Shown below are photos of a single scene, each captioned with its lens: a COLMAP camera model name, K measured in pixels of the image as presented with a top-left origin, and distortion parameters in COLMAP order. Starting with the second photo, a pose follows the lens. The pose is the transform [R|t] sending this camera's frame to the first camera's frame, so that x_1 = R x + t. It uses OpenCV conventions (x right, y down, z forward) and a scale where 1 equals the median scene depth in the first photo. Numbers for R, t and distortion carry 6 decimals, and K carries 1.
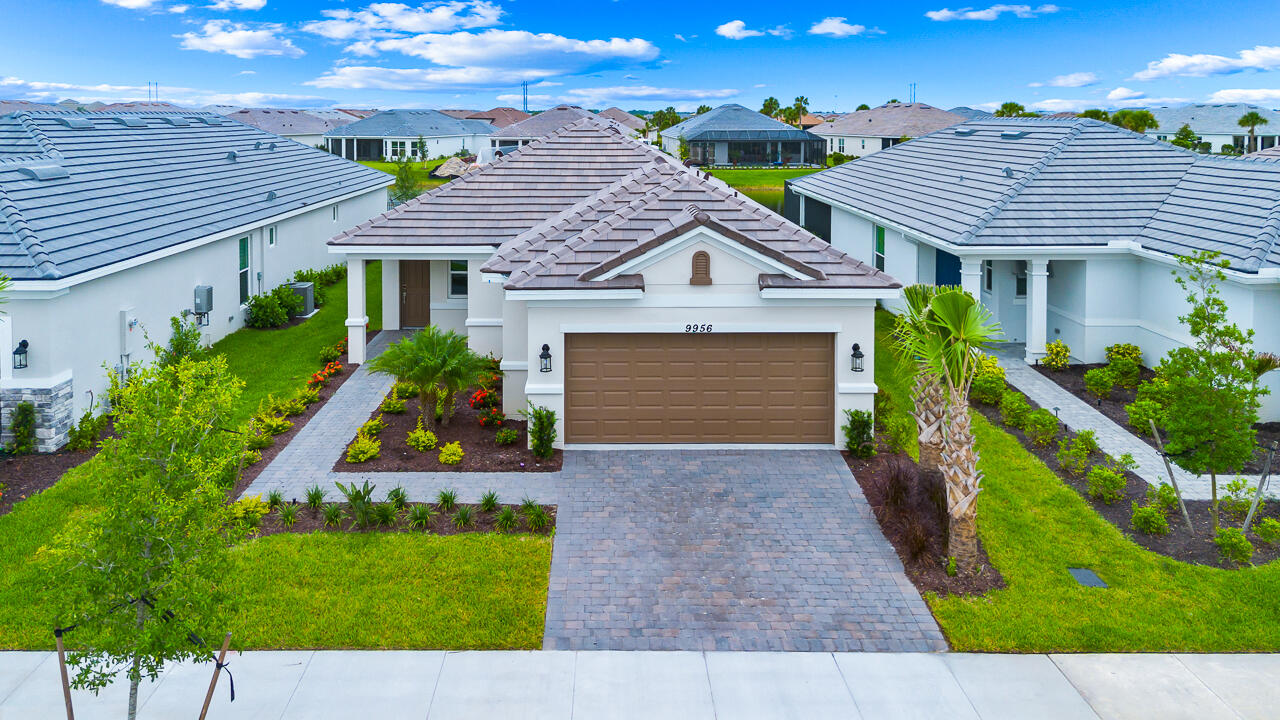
lens RADIAL K [[908.0, 0, 640.0], [0, 908.0, 360.0], [0, 0, 1]] dist [0.067678, -0.078097]
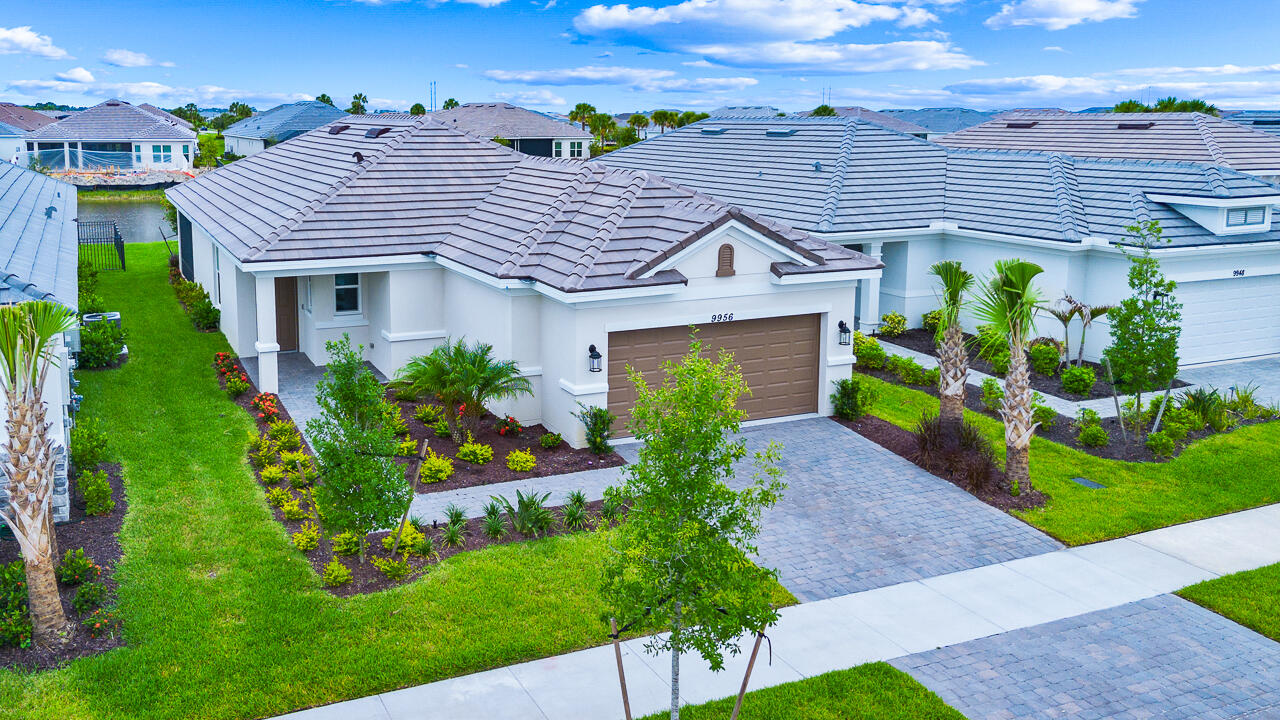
lens RADIAL K [[896.2, 0, 640.1], [0, 896.2, 451.5], [0, 0, 1]] dist [0.027155, -0.001923]
pose [[0.932551, -0.128114, 0.337544, -0.411833], [0.094997, 0.989050, 0.112939, -0.007409], [-0.348317, -0.073255, 0.934510, 0.032665]]
